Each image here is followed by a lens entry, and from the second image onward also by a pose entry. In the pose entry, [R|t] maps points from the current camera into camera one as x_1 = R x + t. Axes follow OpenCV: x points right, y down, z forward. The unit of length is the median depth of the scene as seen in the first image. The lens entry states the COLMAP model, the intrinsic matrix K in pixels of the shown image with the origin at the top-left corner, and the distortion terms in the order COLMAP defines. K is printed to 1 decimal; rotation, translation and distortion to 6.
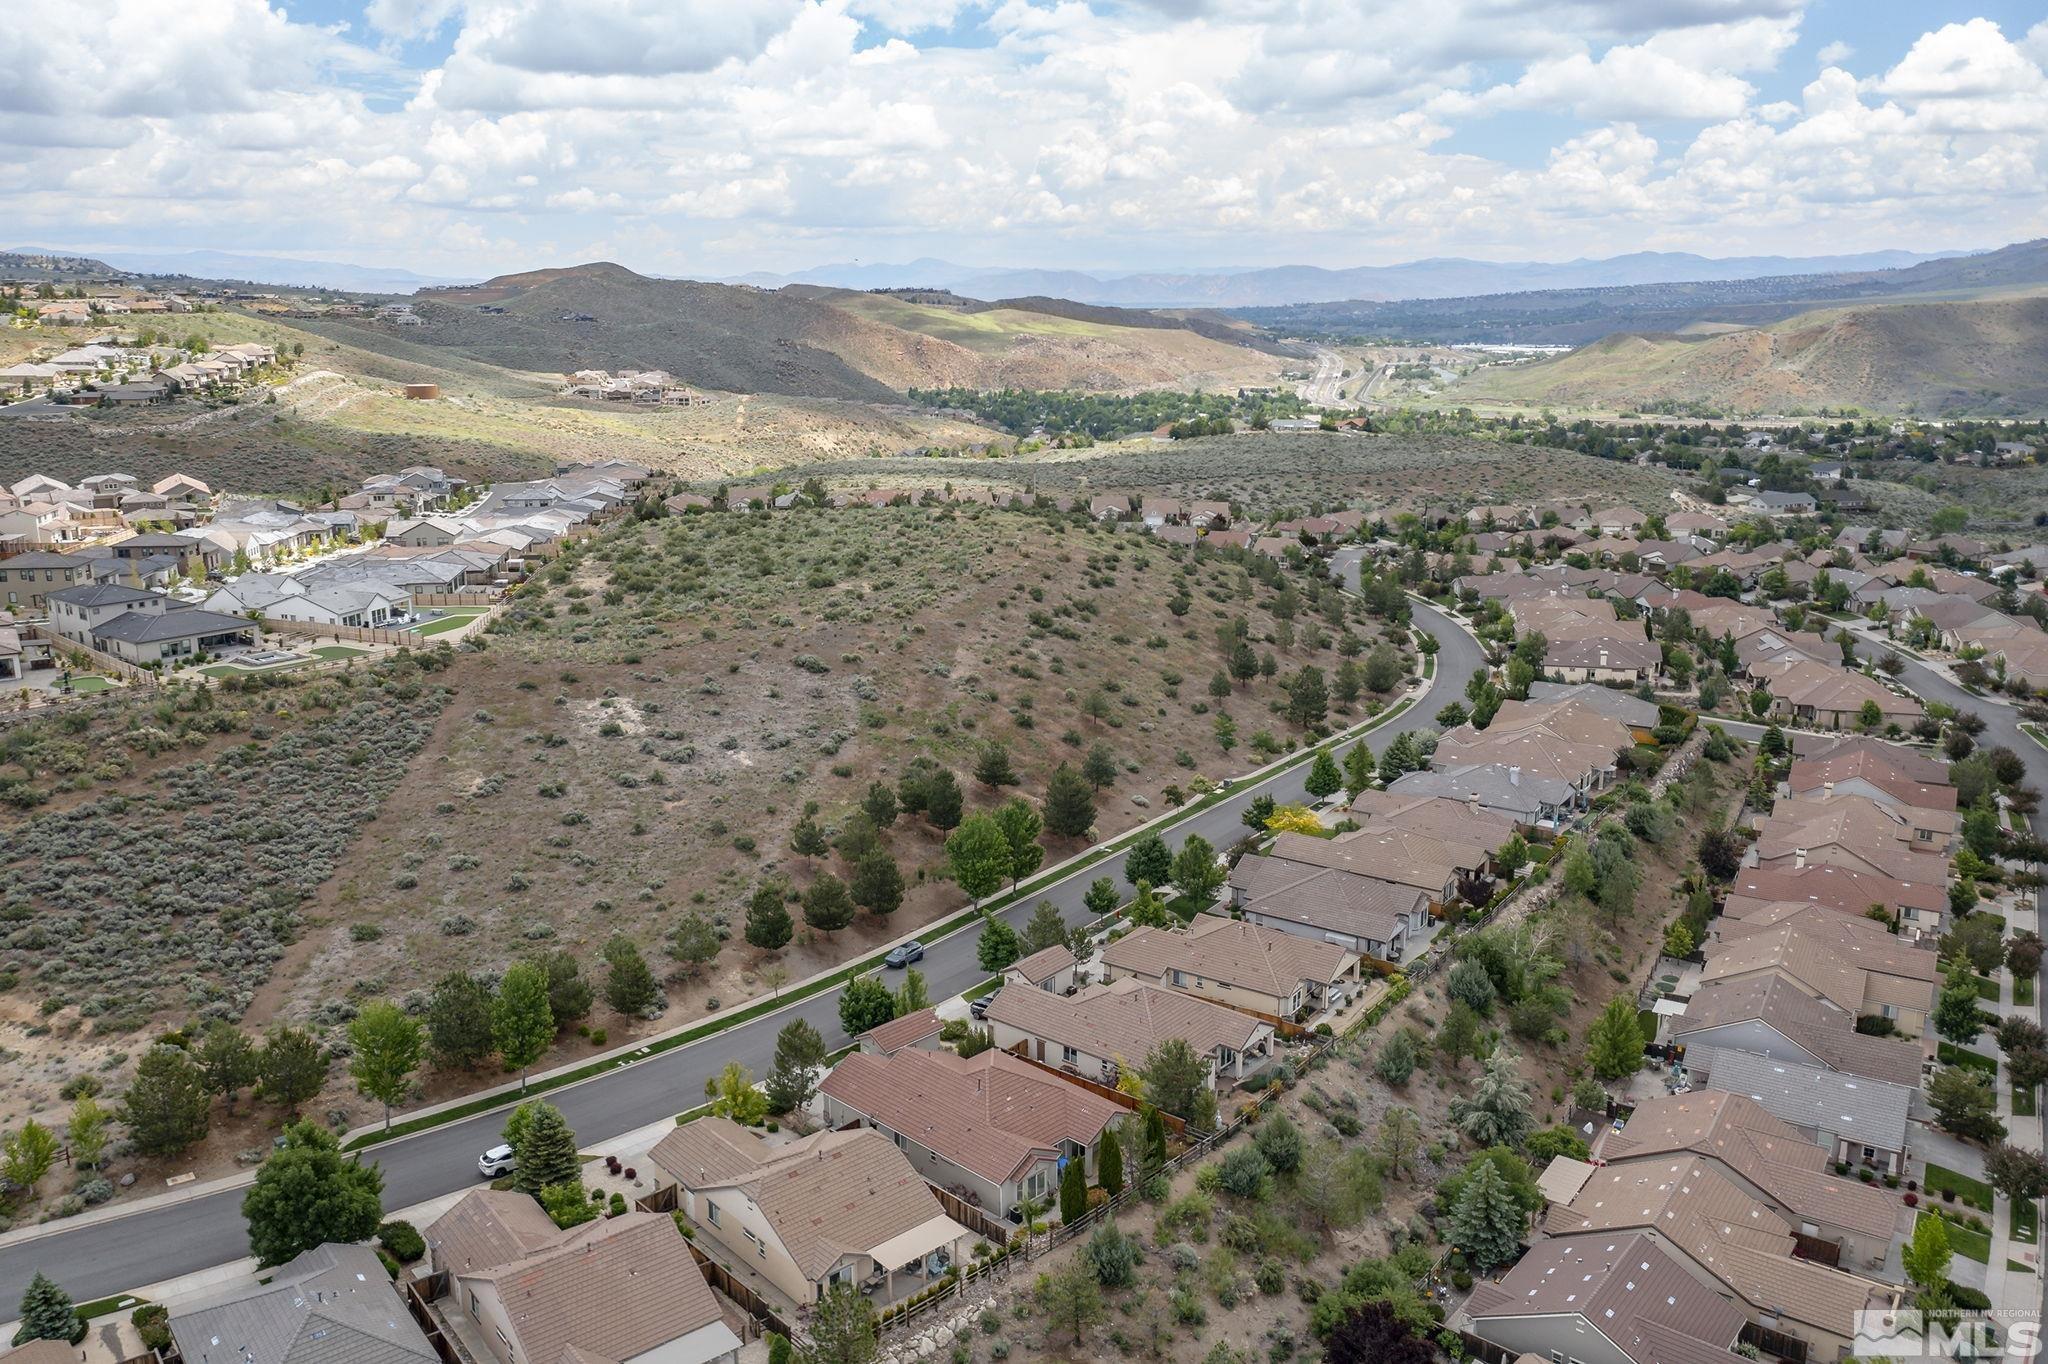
lens RADIAL K [[1633.5, 0, 1022.9], [0, 1633.5, 753.4], [0, 0, 1]] dist [0.025458, -0.004228]
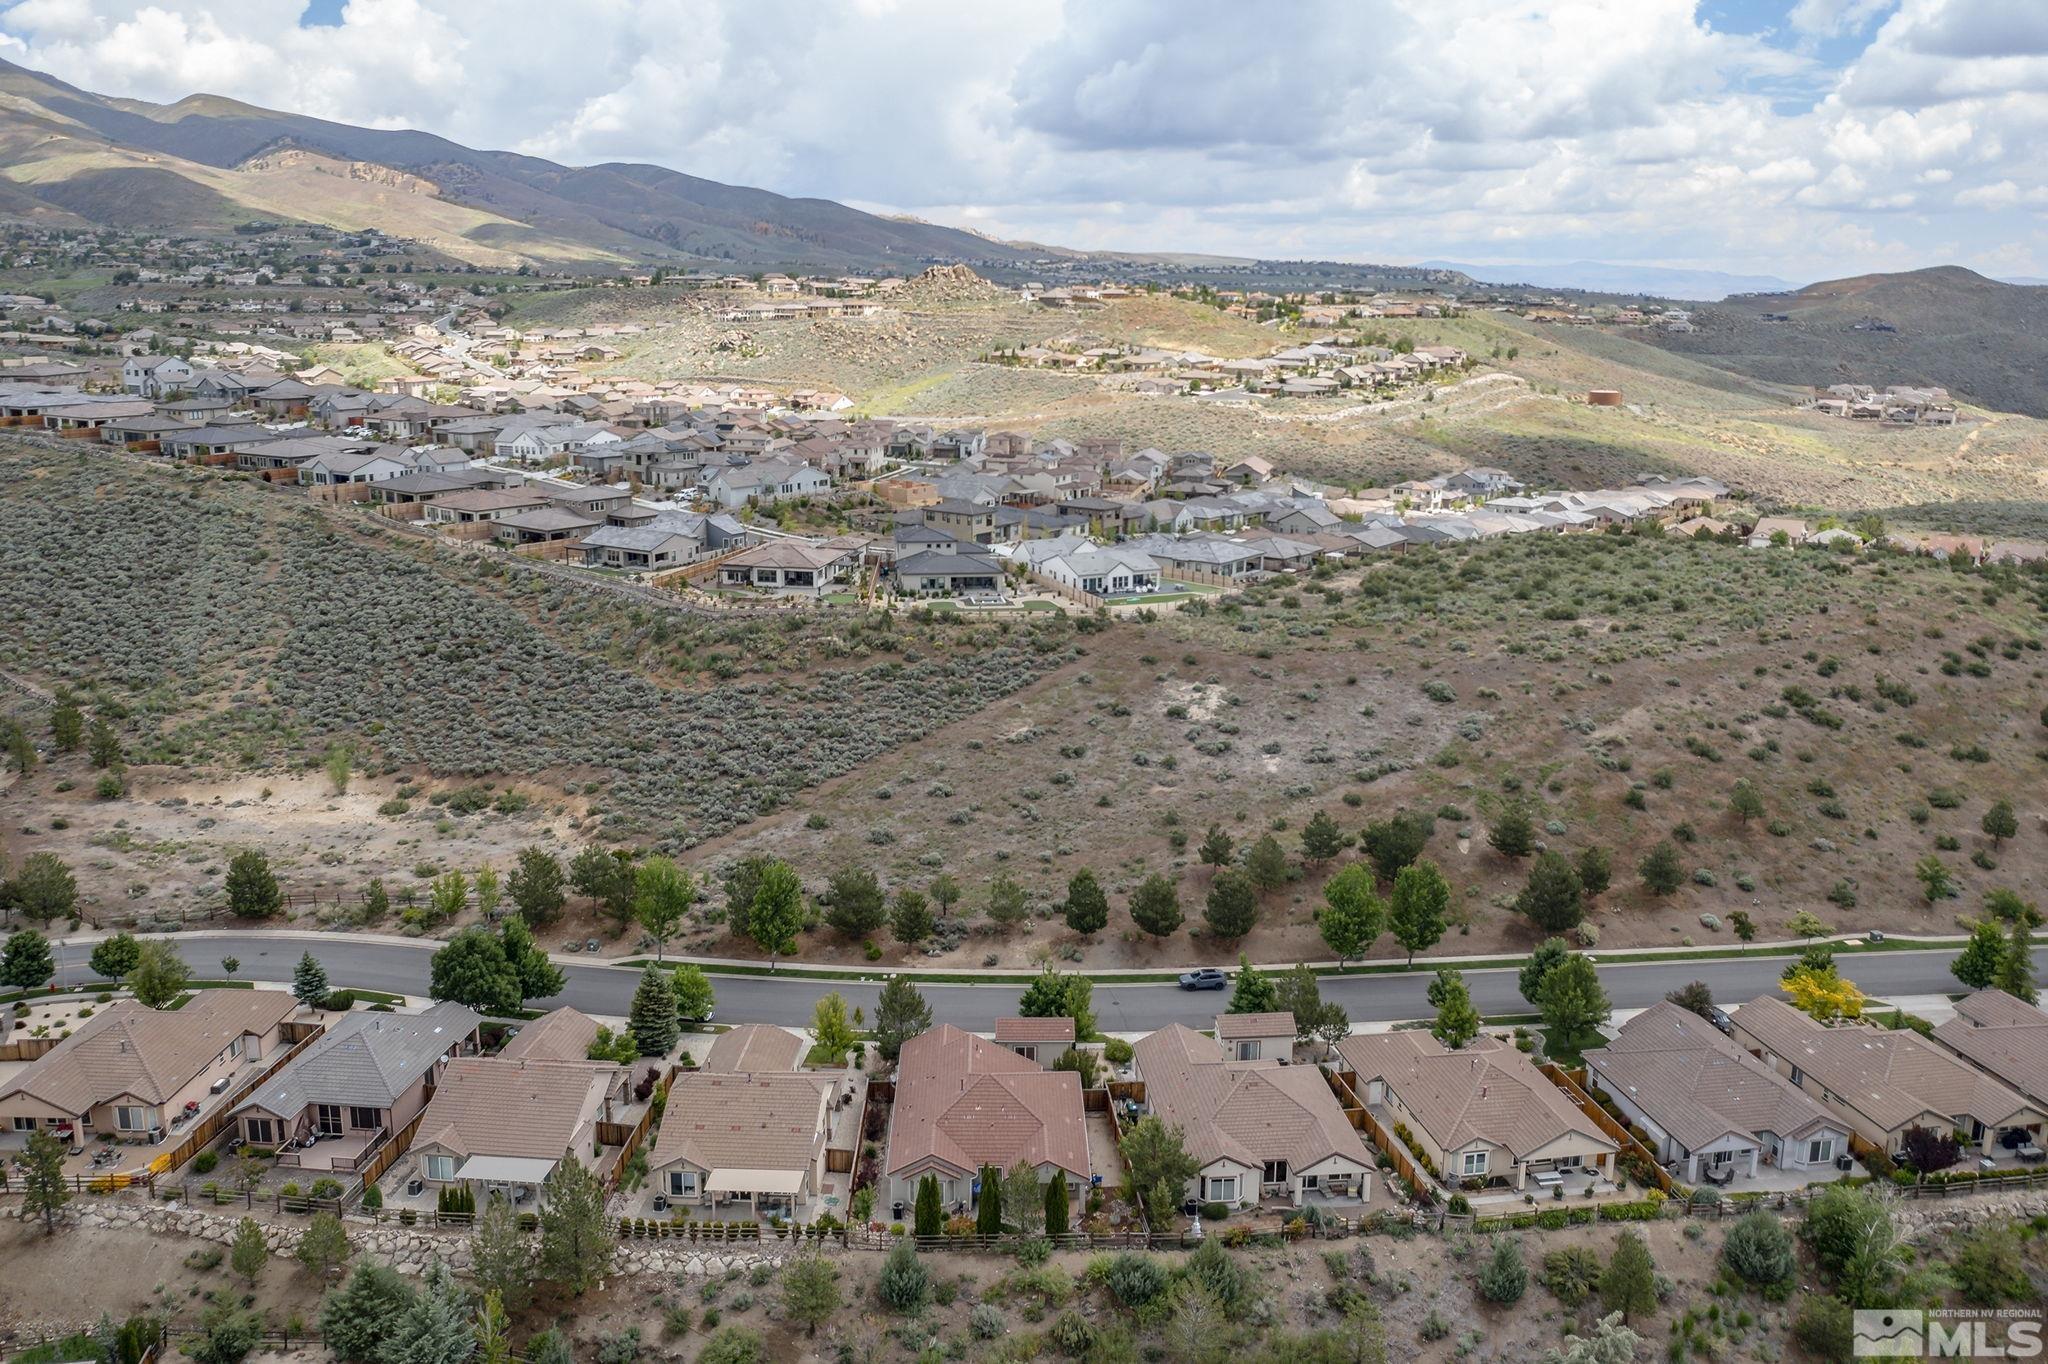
lens RADIAL K [[1661.5, 0, 1024.0], [0, 1661.5, 682.0], [0, 0, 1]] dist [0.043639, 0.008253]
pose [[0.698471, 0.172227, -0.694605, 0.047295], [-0.206133, 0.977891, 0.035187, -0.005747], [0.685309, 0.118604, 0.718530, 0.019041]]
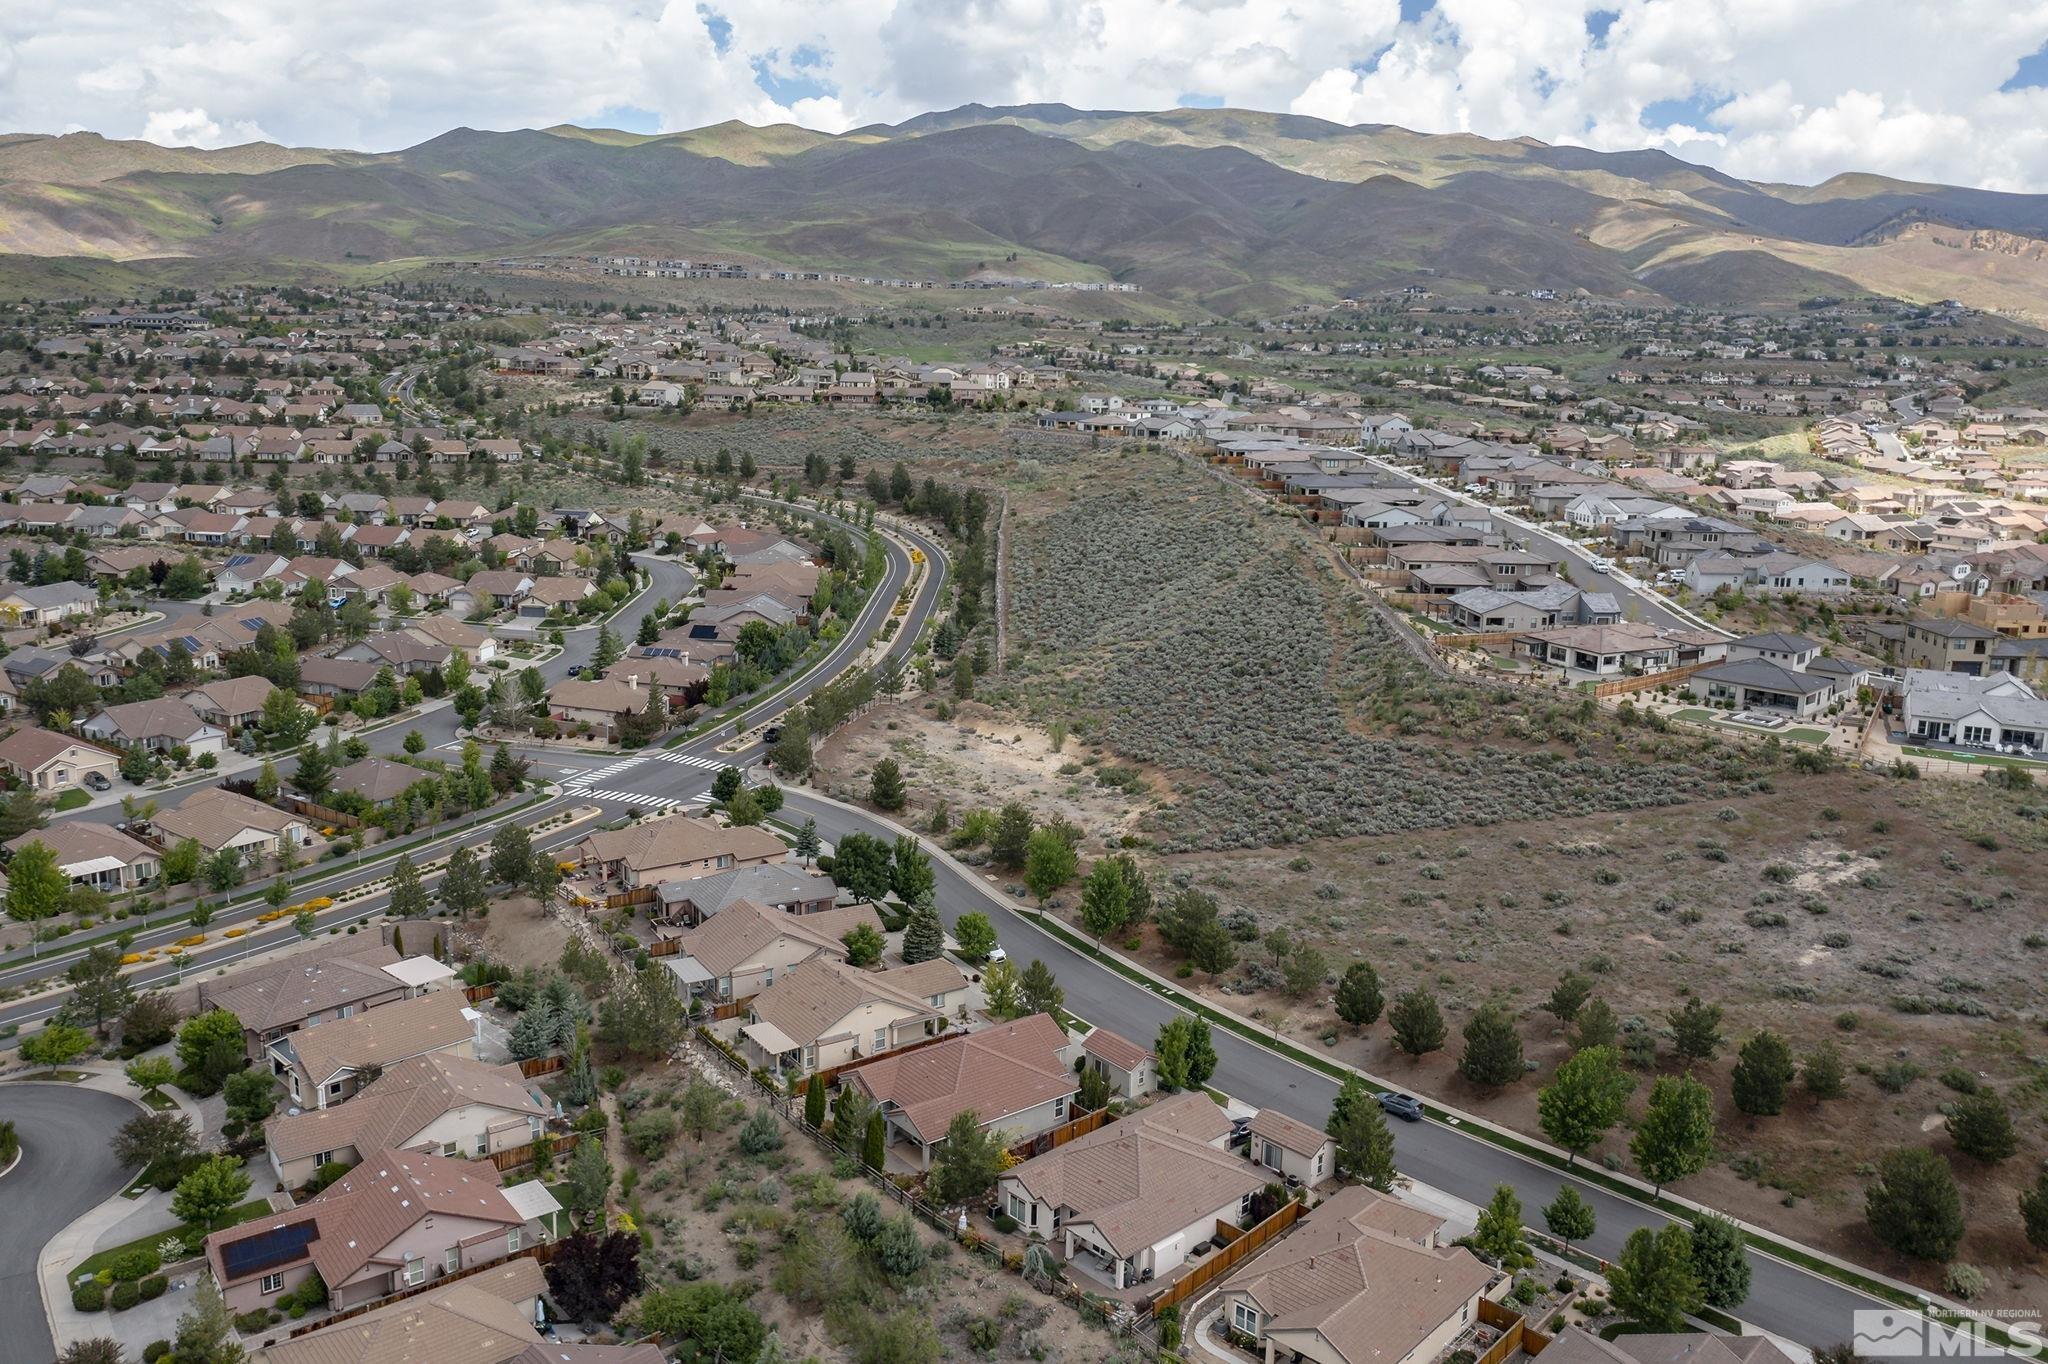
lens RADIAL K [[1679.0, 0, 1015.3], [0, 1679.0, 691.2], [0, 0, 1]] dist [-0.009484, 0.060915]
pose [[-0.160591, 0.204728, -0.965555, 0.074705], [-0.290897, 0.924984, 0.244507, -0.023283], [0.943181, 0.320143, -0.088989, 0.075931]]
